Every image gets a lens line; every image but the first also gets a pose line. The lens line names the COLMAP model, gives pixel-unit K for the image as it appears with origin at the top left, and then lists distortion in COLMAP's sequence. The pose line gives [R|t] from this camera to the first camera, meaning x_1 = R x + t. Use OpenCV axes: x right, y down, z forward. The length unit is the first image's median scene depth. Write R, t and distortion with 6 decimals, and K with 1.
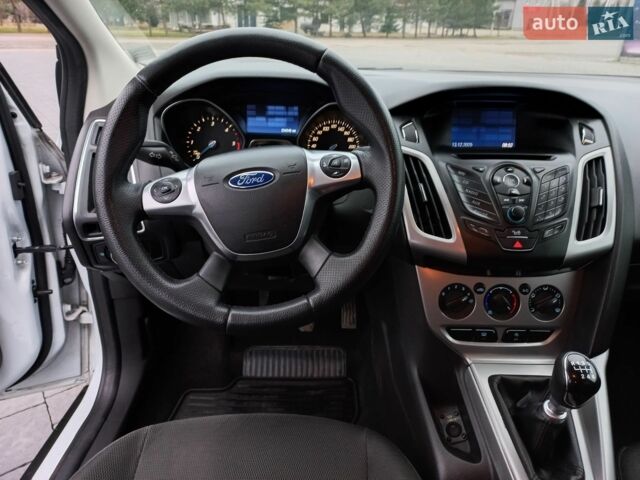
lens RADIAL K [[450.8, 0, 325.9], [0, 450.8, 239.8], [0, 0, 1]] dist [0.013846, -0.003691]
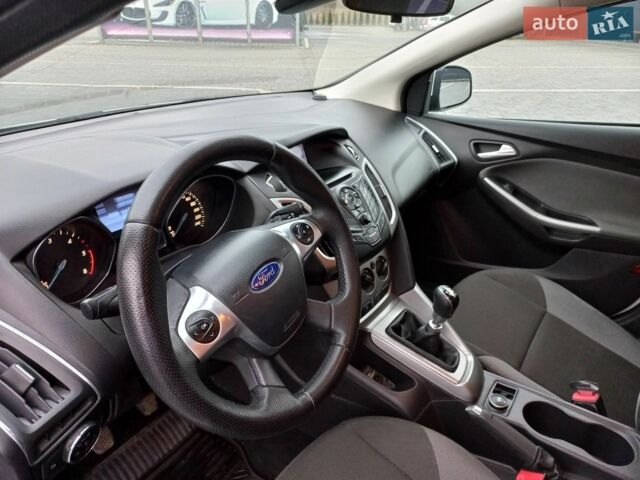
lens RADIAL K [[450.8, 0, 322.2], [0, 450.8, 238.4], [0, 0, 1]] dist [0.013846, -0.003691]
pose [[0.570501, -0.368798, 0.733837, -0.662293], [0.347583, 0.917966, 0.191115, -0.295178], [-0.744120, 0.146038, 0.651888, 0.173254]]
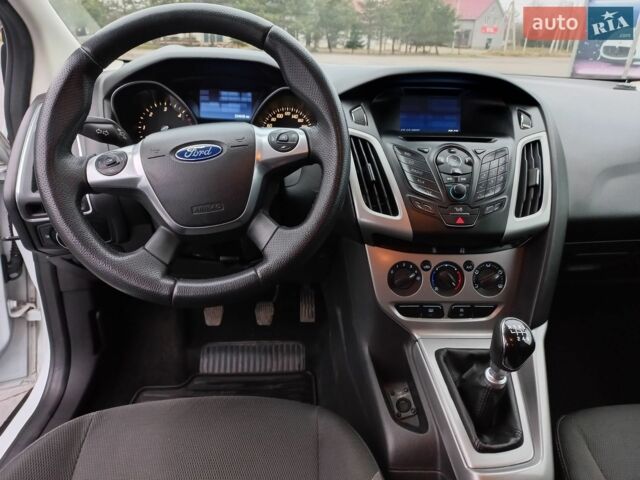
lens RADIAL K [[450.8, 0, 324.7], [0, 450.8, 240.8], [0, 0, 1]] dist [0.013846, -0.003691]
pose [[0.997573, -0.003726, 0.069523, 0.035435], [0.005486, 0.999669, -0.025148, 0.072735], [-0.069407, 0.025469, 0.997263, -0.013102]]
